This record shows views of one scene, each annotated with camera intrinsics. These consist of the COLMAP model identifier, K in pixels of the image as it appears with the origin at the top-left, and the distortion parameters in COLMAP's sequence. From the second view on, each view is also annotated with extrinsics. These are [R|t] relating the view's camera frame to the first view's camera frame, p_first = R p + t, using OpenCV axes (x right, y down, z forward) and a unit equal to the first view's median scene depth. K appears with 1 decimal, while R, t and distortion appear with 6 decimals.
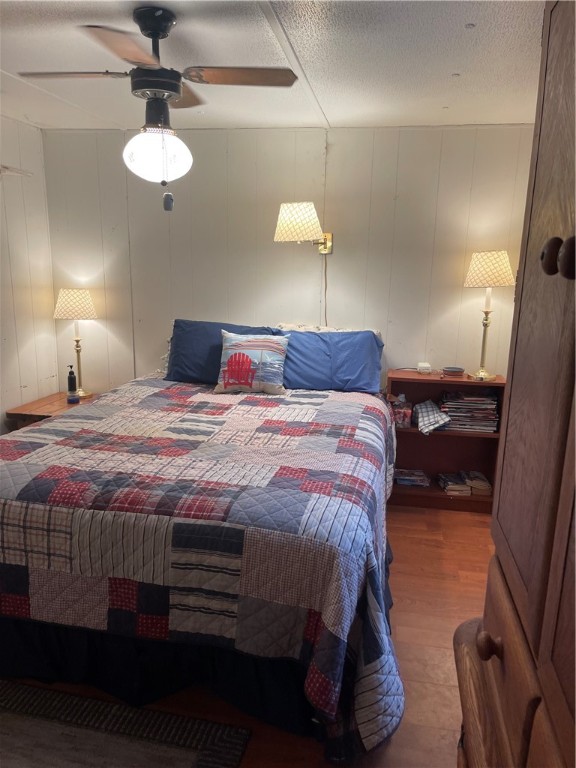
lens RADIAL K [[586.4, 0, 290.2], [0, 586.4, 384.9], [0, 0, 1]] dist [0.052377, -0.066910]
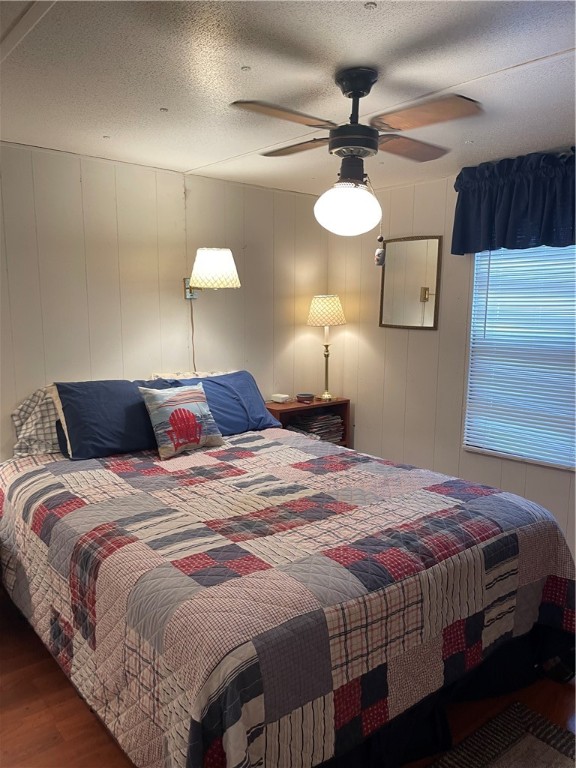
lens RADIAL K [[586.4, 0, 291.3], [0, 586.4, 384.9], [0, 0, 1]] dist [0.052377, -0.066910]
pose [[0.627525, -0.122919, 0.768832, -0.762613], [0.167099, 0.985712, 0.021206, -0.092733], [-0.760454, 0.115164, 0.639099, 0.330254]]
